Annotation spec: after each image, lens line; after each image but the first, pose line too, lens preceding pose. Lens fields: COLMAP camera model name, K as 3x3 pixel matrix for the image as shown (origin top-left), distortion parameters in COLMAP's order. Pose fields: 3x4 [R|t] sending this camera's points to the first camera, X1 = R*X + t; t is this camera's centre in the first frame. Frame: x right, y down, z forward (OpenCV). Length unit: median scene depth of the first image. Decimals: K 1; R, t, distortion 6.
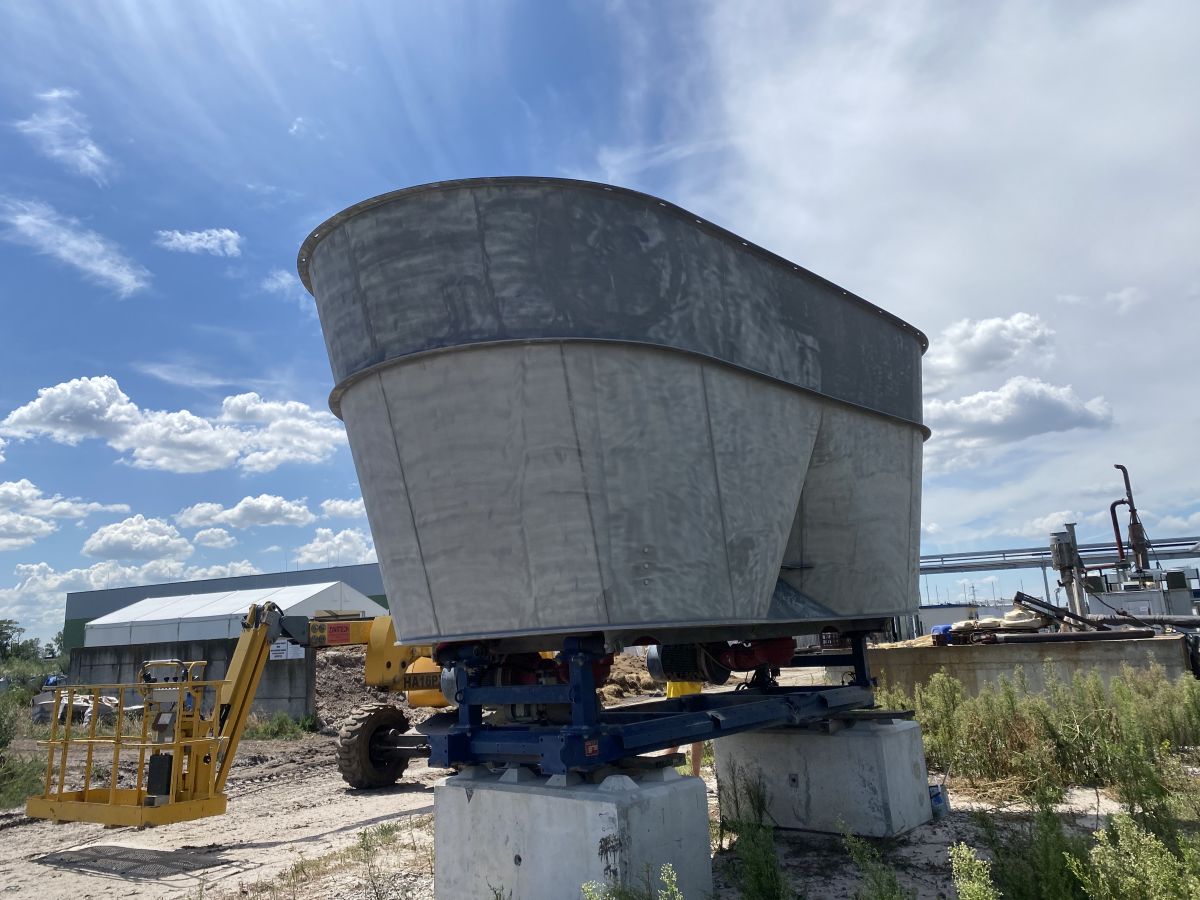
lens RADIAL K [[928.3, 0, 603.2], [0, 928.3, 450.1], [0, 0, 1]] dist [-0.011526, 0.003296]
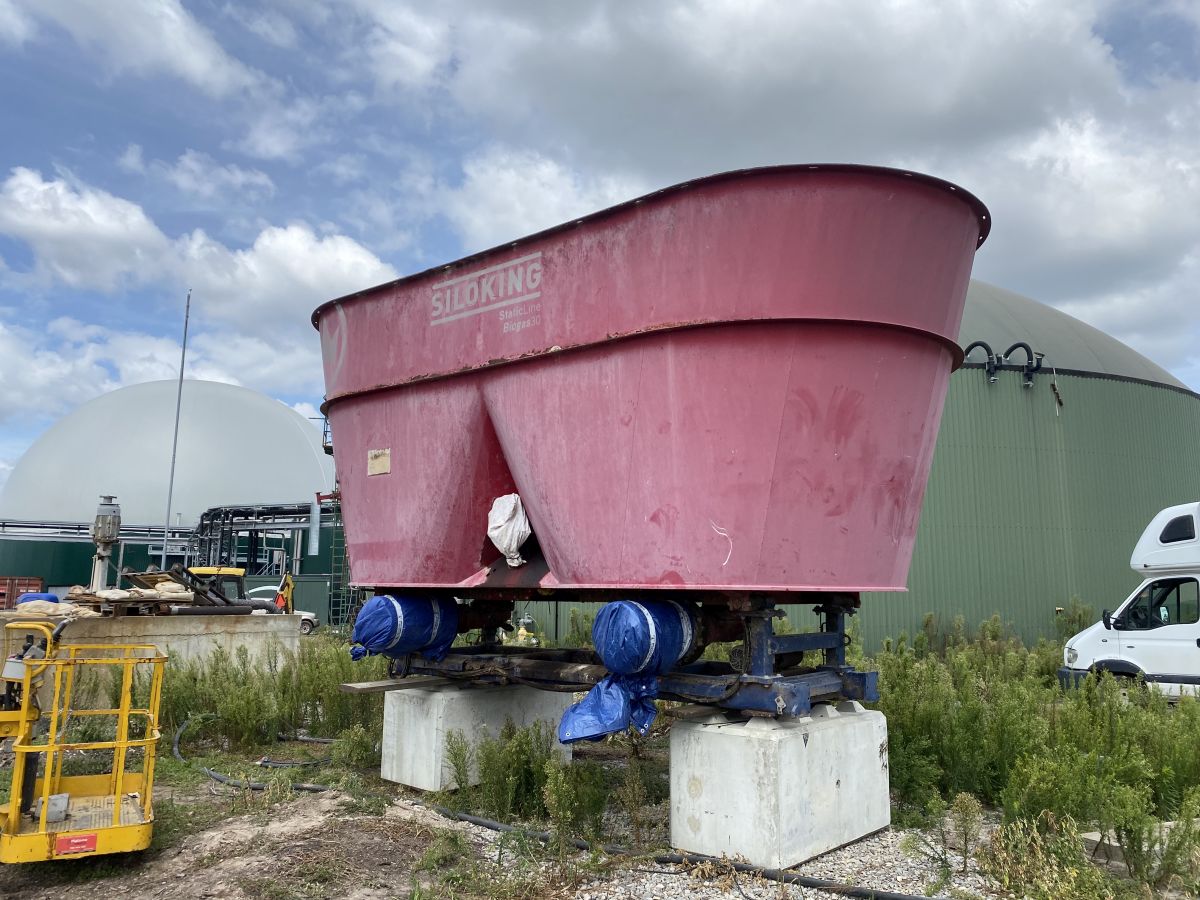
lens RADIAL K [[928.3, 0, 603.0], [0, 928.3, 448.3], [0, 0, 1]] dist [-0.011526, 0.003296]
pose [[-0.008258, 0.201296, 0.979496, -0.697433], [-0.206532, 0.958066, -0.198633, 0.178709], [-0.978405, -0.203937, 0.033663, 0.716181]]
